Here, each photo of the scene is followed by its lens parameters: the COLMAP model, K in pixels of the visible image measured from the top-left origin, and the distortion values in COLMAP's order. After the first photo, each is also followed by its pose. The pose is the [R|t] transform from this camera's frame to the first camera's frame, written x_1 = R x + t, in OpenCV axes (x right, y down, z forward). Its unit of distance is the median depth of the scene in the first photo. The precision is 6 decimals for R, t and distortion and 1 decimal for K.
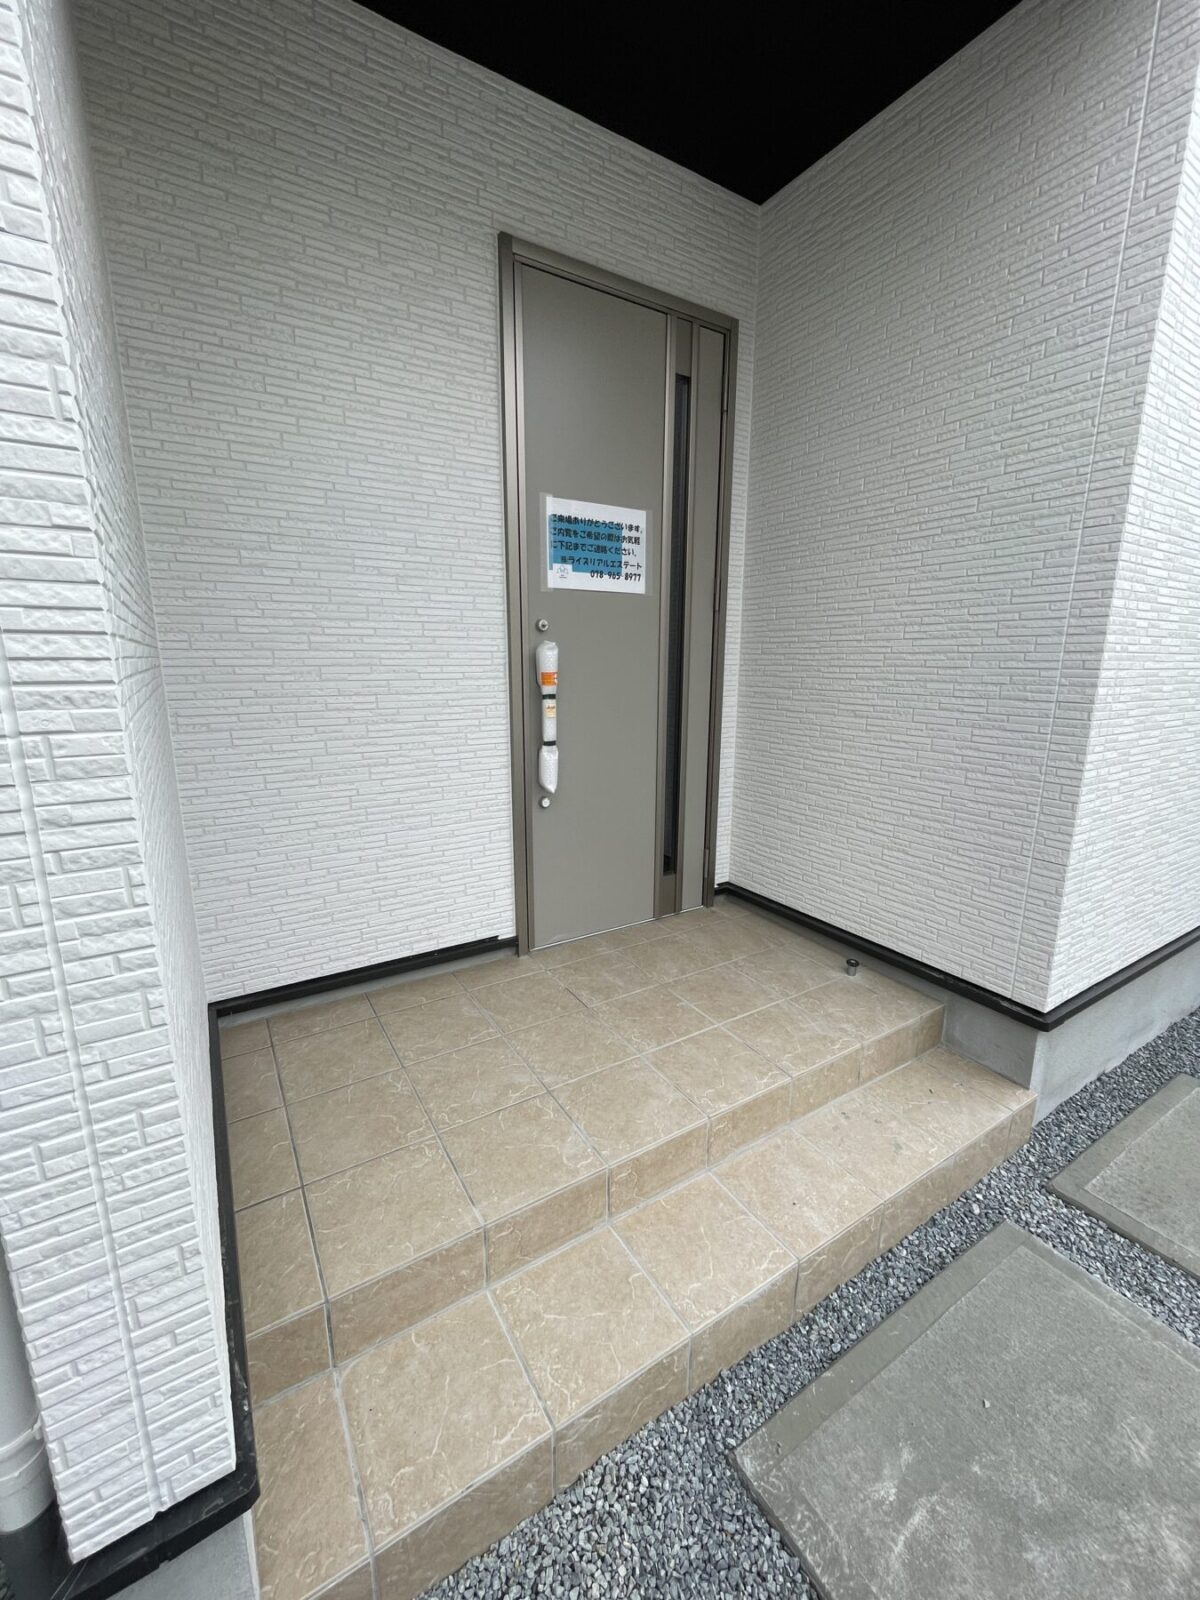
lens RADIAL K [[647.2, 0, 600.0], [0, 647.2, 800.0], [0, 0, 1]] dist [-0.000550, -0.000126]
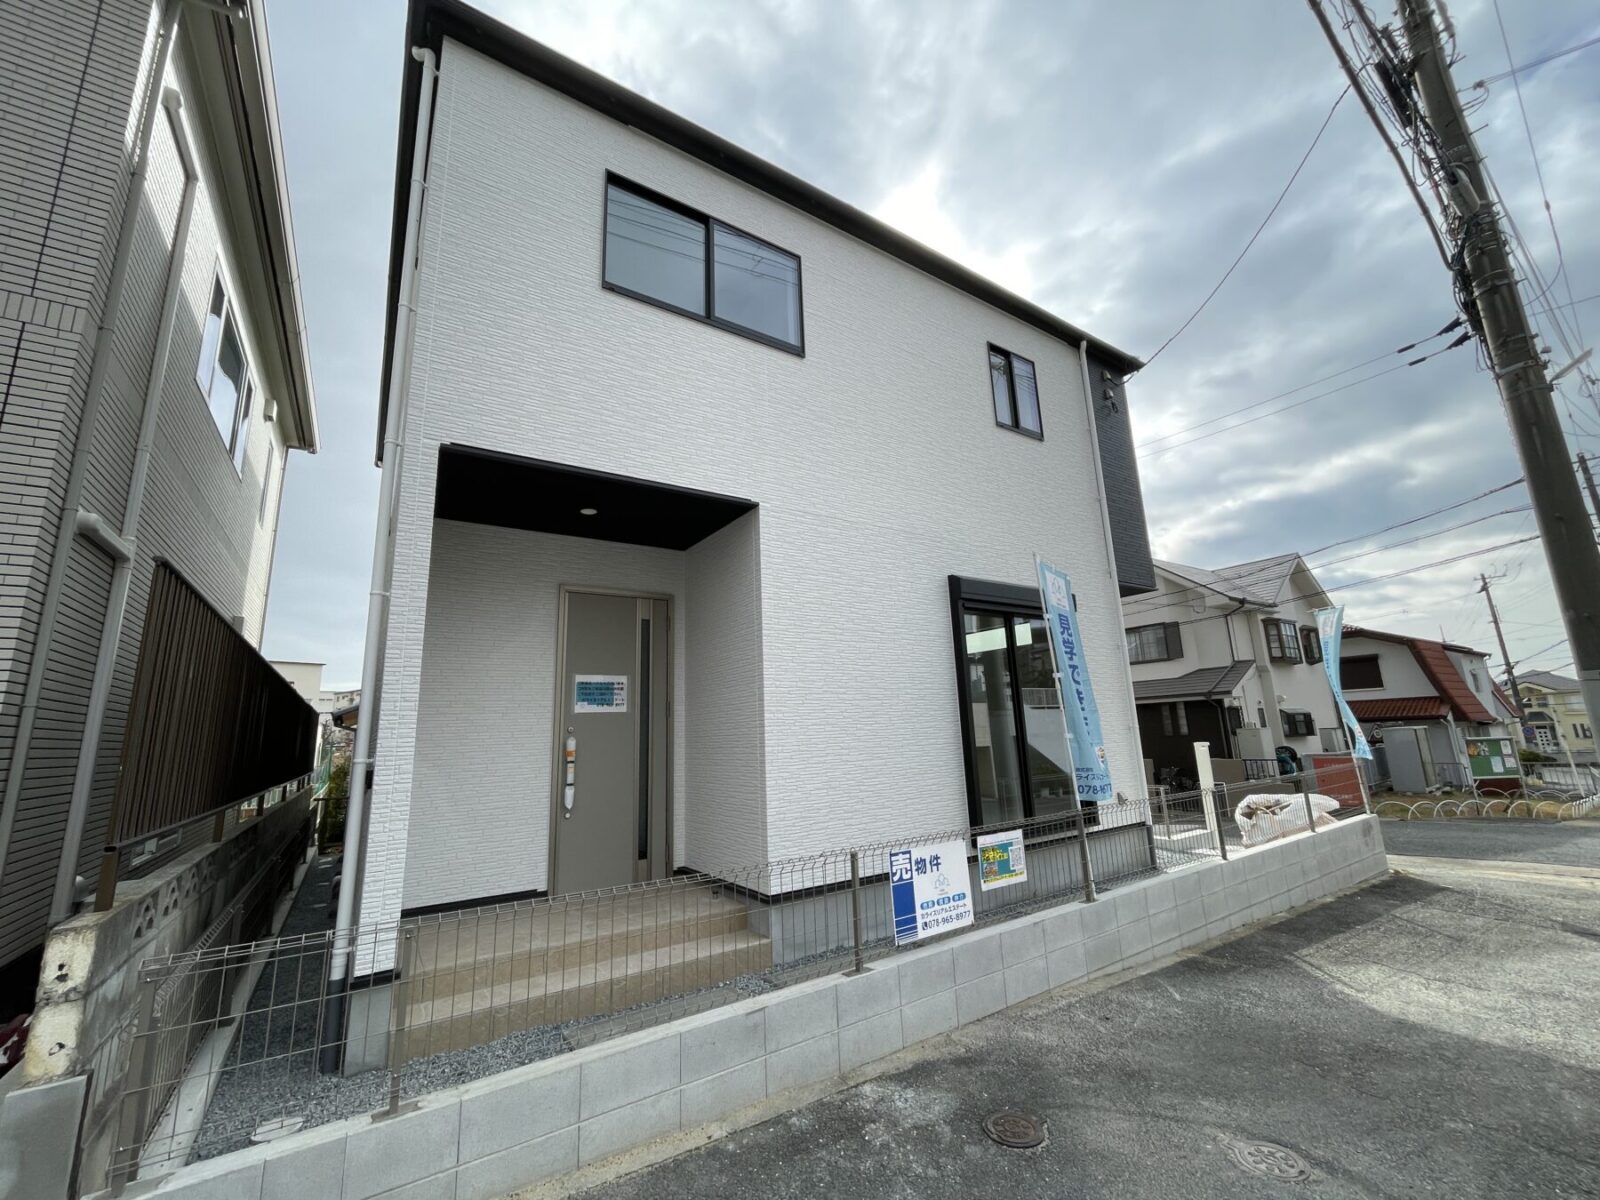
lens RADIAL K [[647.2, 0, 800.0], [0, 647.2, 600.0], [0, 0, 1]] dist [-0.000550, -0.000126]
pose [[0.998600, -0.033234, 0.041140, 0.598025], [0.047118, 0.912354, -0.406681, 0.253075], [-0.024019, 0.408050, 0.912643, -1.177047]]
